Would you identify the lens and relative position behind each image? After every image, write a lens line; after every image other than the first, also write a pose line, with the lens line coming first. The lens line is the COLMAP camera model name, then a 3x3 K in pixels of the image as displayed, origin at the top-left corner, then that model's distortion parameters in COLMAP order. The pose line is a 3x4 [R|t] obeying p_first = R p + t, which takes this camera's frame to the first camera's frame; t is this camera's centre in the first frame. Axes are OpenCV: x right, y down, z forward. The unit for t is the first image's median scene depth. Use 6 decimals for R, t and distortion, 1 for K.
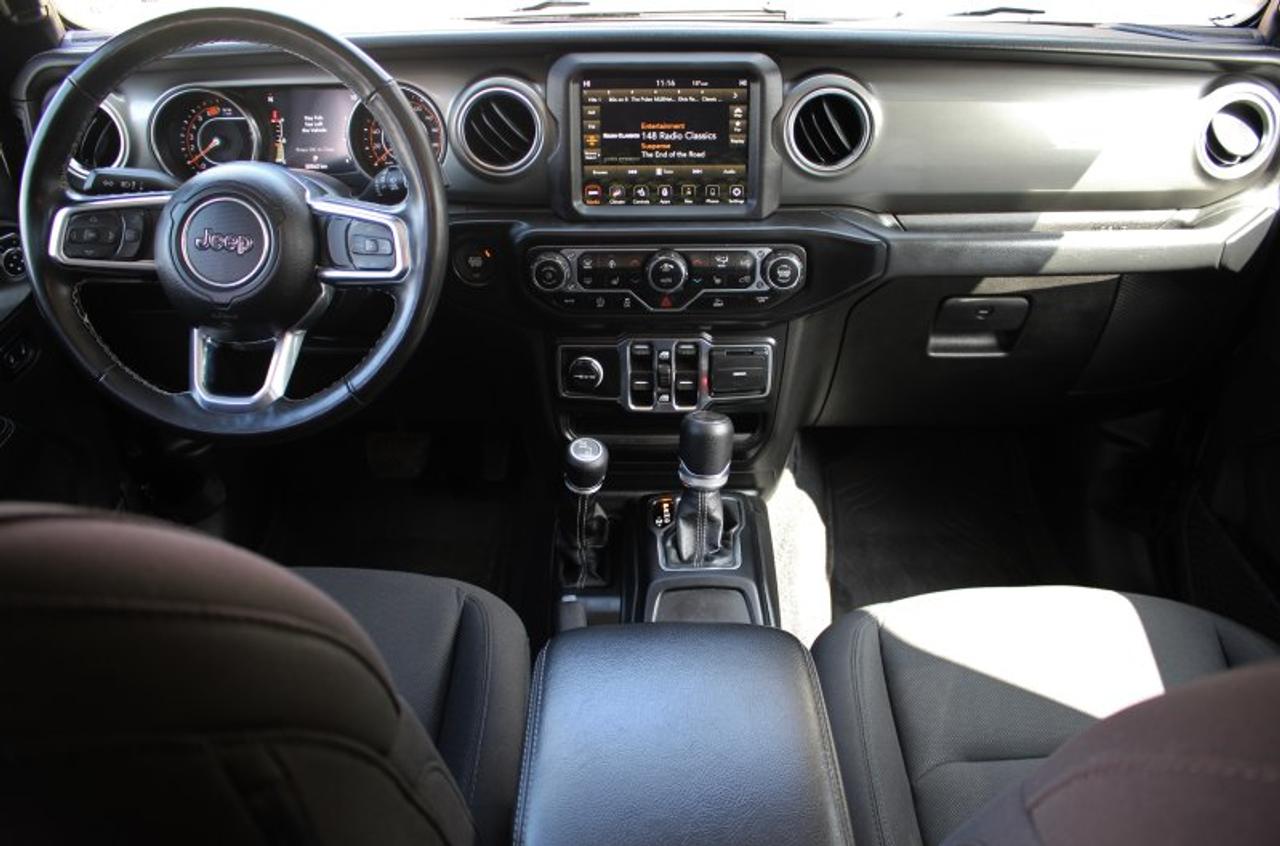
lens RADIAL K [[1079.1, 0, 637.3], [0, 1079.1, 421.2], [0, 0, 1]] dist [-0.148827, 0.130034]
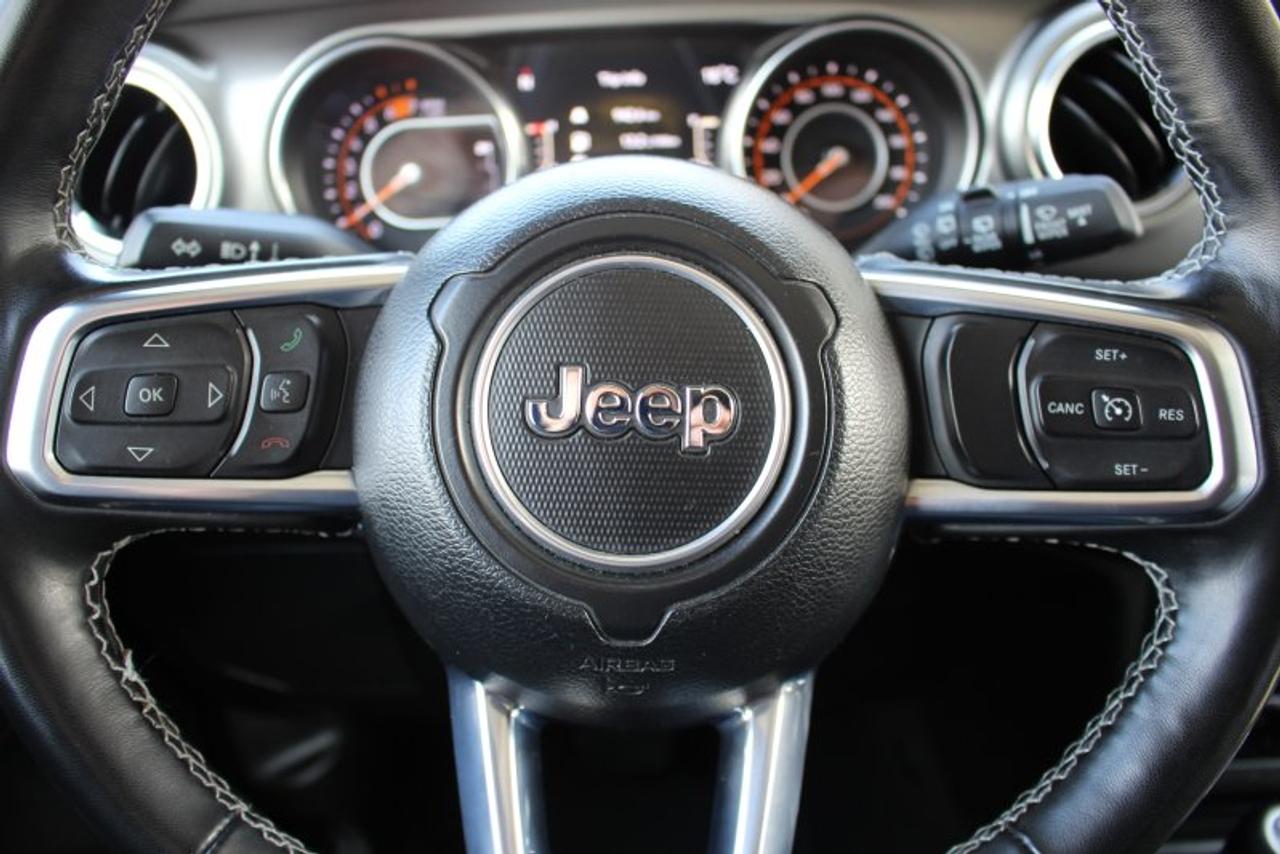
lens RADIAL K [[1070.9, 0, 645.4], [0, 1070.9, 428.2], [0, 0, 1]] dist [-0.147949, 0.127819]
pose [[0.999229, -0.038065, 0.009576, -0.327048], [0.038897, 0.992978, -0.111719, -0.110792], [-0.005256, 0.112005, 0.993694, 0.598725]]
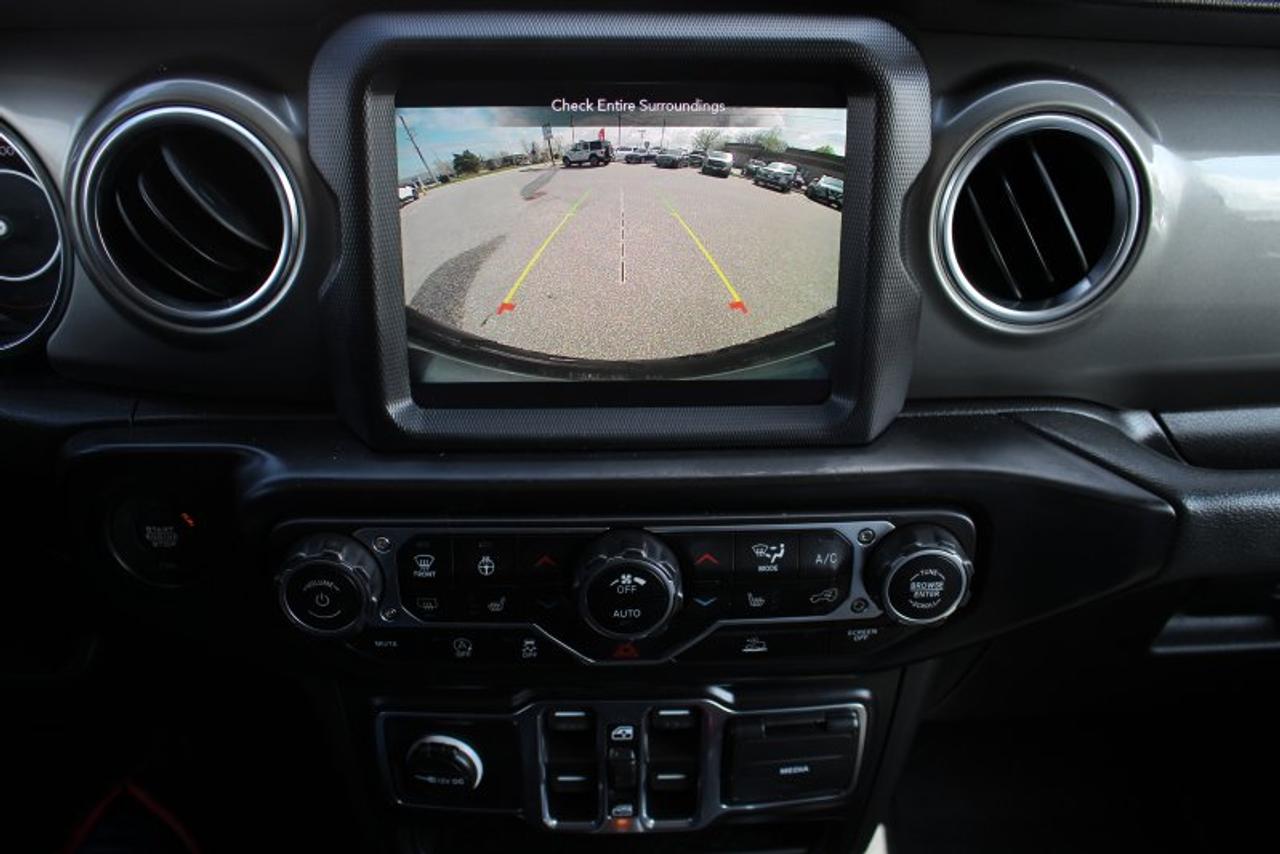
lens RADIAL K [[1070.9, 0, 642.7], [0, 1070.9, 425.9], [0, 0, 1]] dist [-0.147949, 0.127819]
pose [[0.999042, -0.002000, 0.043724, 0.015947], [0.002902, 0.999784, -0.020581, -0.187858], [-0.043674, 0.020688, 0.998832, 0.612183]]
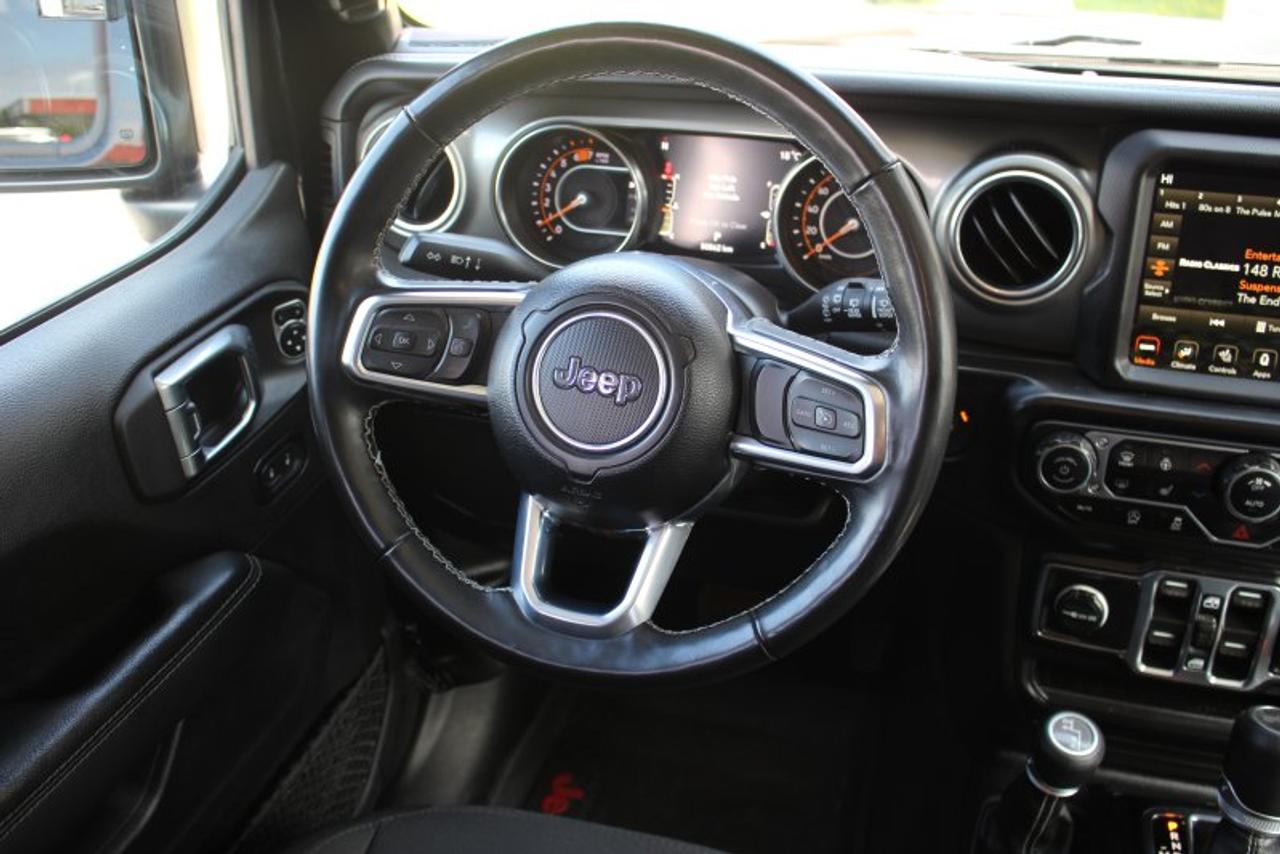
lens RADIAL K [[1242.8, 0, 648.8], [0, 1242.8, 426.1], [0, 0, 1]] dist [-0.087322, 0.000000]
pose [[0.961589, 0.130759, -0.241347, -0.145490], [-0.140645, 0.989766, -0.024122, -0.107694], [0.235723, 0.057140, 0.970139, 0.225955]]
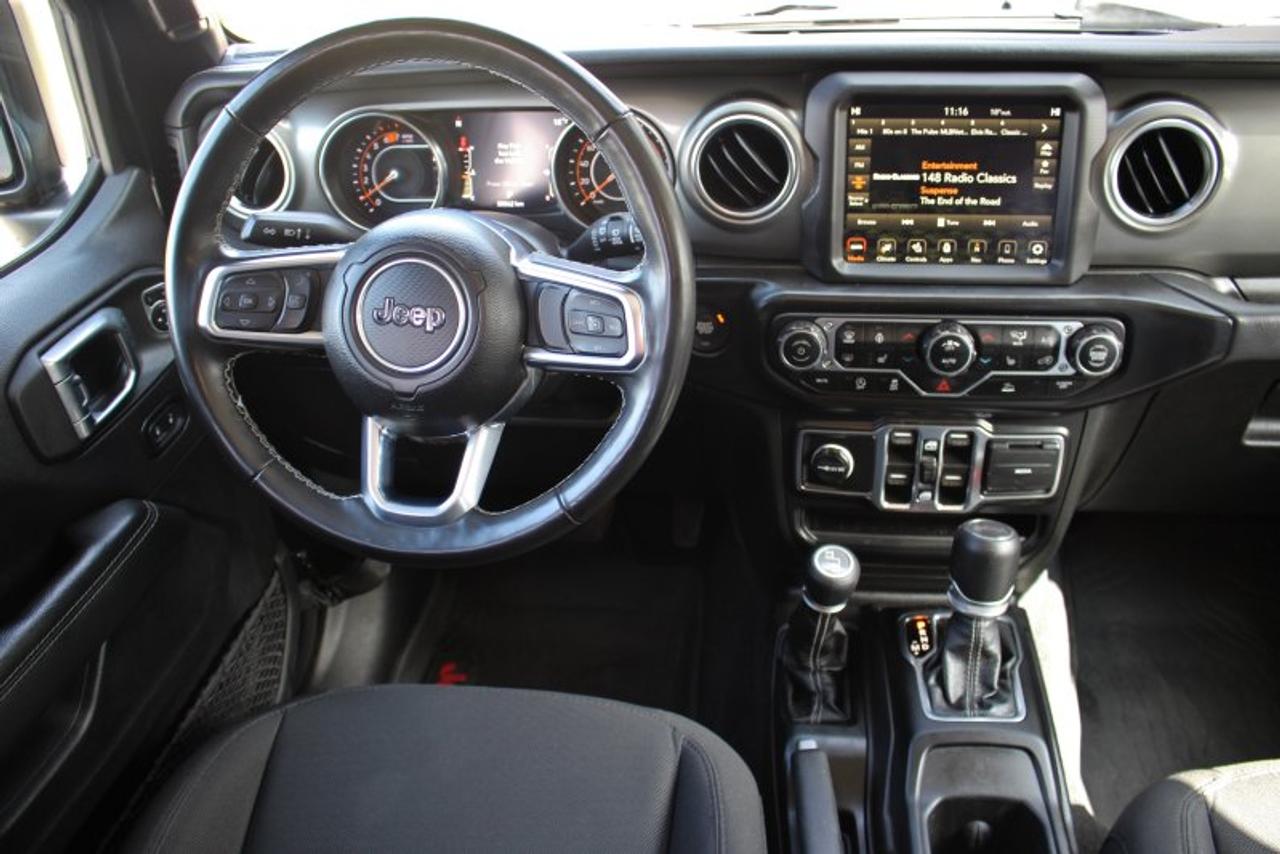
lens RADIAL K [[1070.9, 0, 644.2], [0, 1070.9, 421.7], [0, 0, 1]] dist [-0.147949, 0.127819]
pose [[0.992254, 0.028999, -0.120796, -0.099602], [-0.028202, 0.999568, 0.008302, -0.085244], [0.120984, -0.004831, 0.992643, 0.194207]]
